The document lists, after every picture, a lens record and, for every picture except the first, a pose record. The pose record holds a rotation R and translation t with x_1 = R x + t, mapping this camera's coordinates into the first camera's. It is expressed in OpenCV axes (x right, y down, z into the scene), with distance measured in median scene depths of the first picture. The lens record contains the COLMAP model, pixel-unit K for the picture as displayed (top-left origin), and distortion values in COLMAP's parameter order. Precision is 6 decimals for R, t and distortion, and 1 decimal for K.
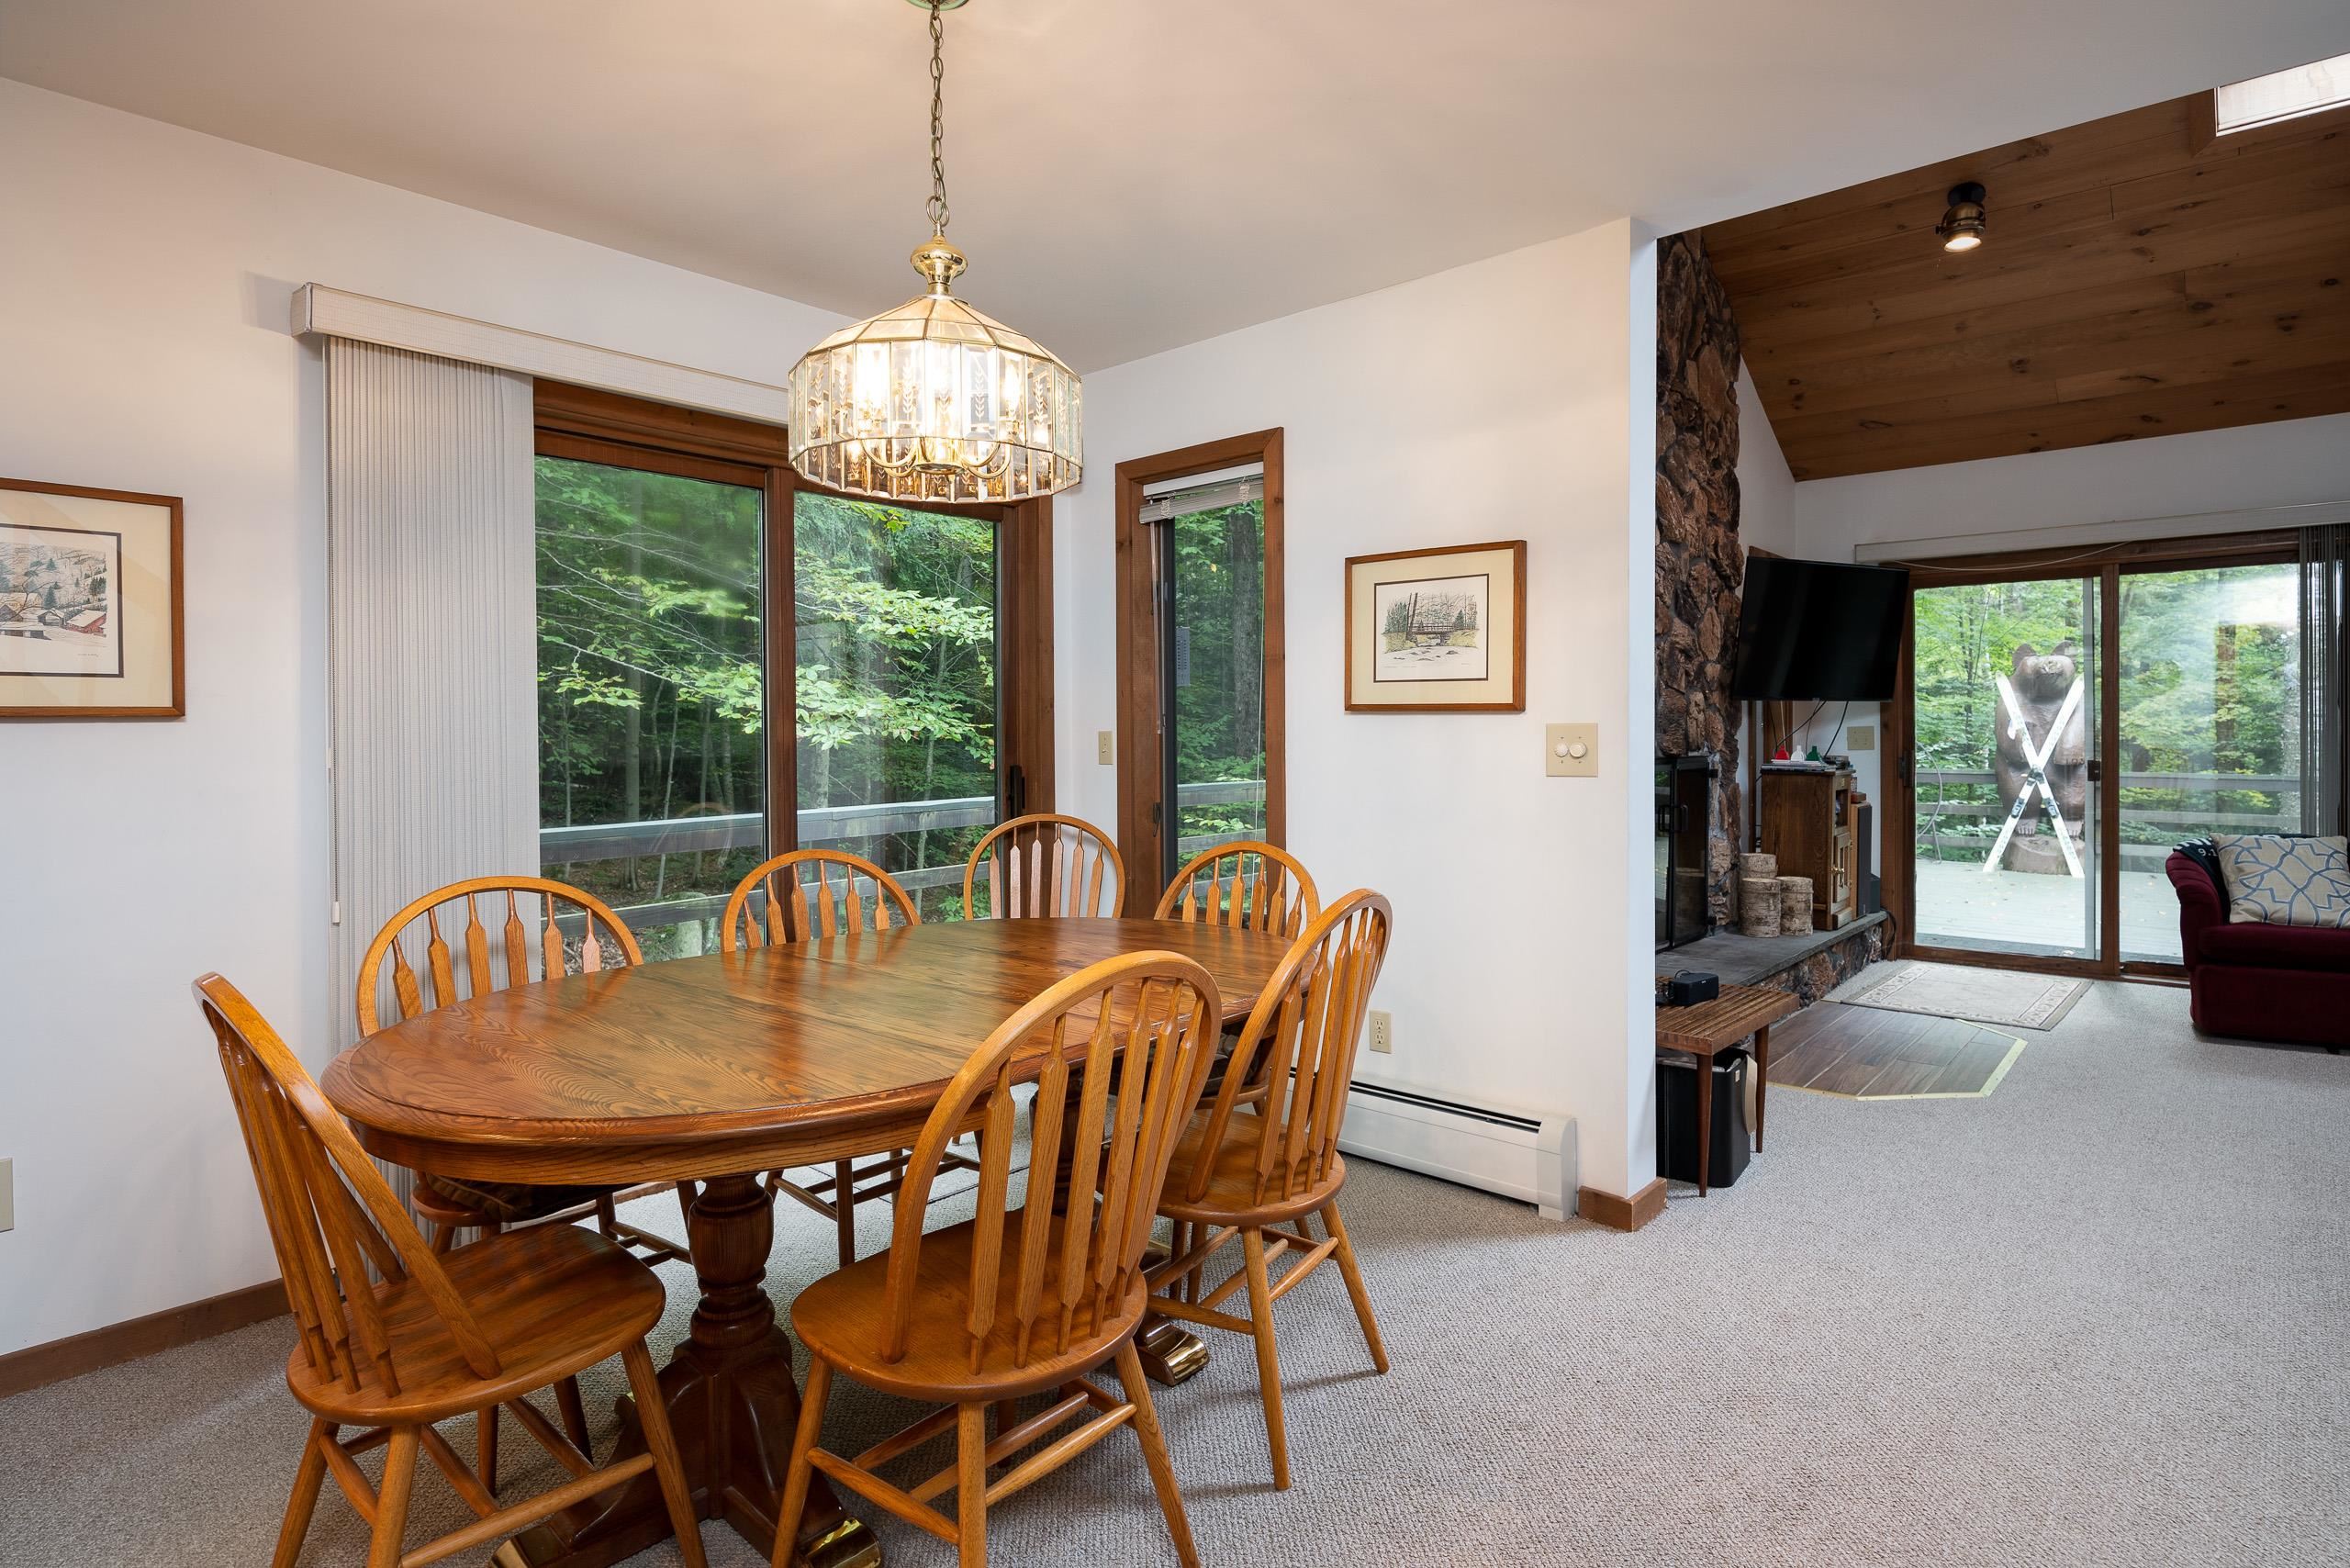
lens RADIAL K [[1220.6, 0, 1174.3], [0, 1220.6, 739.7], [0, 0, 1]] dist [-0.002382, -0.010939]
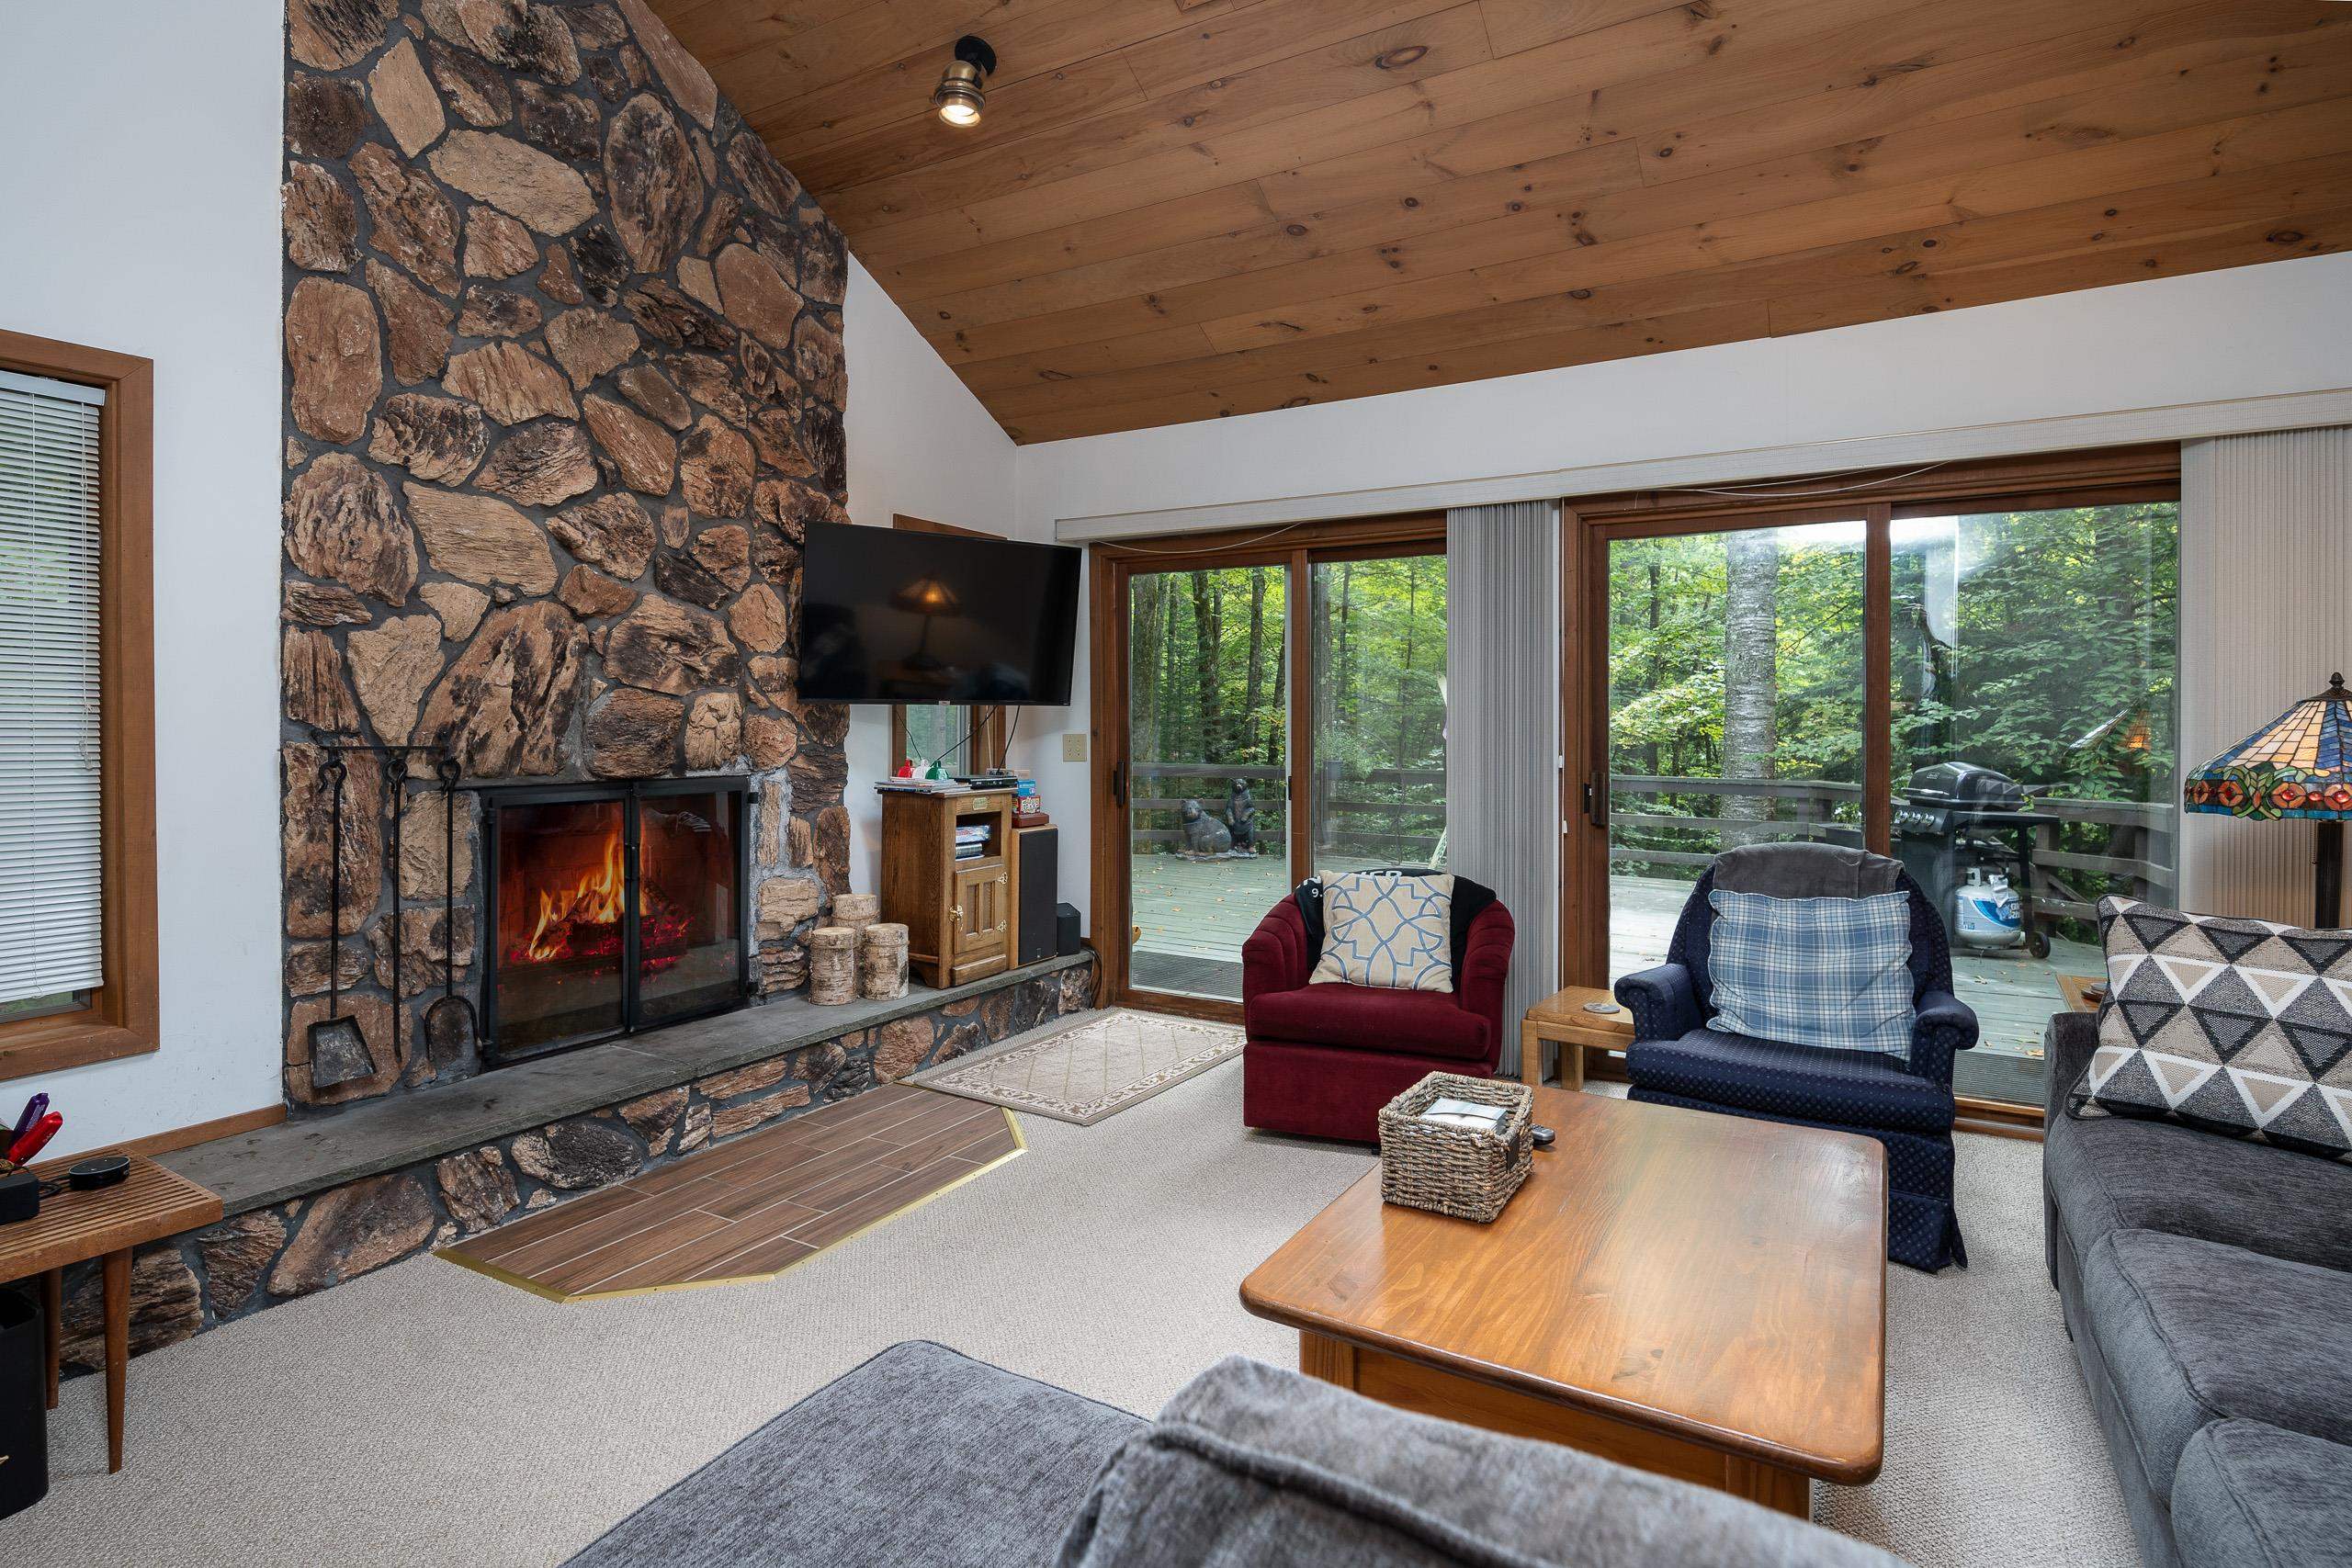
lens RADIAL K [[1172.0, 0, 1184.8], [0, 1172.0, 731.5], [0, 0, 1]] dist [0.000516, -0.010894]
pose [[0.980126, 0.006773, 0.198258, 0.555634], [-0.007087, 0.999975, 0.000874, -0.016798], [-0.198247, -0.002262, 0.980149, 0.210666]]
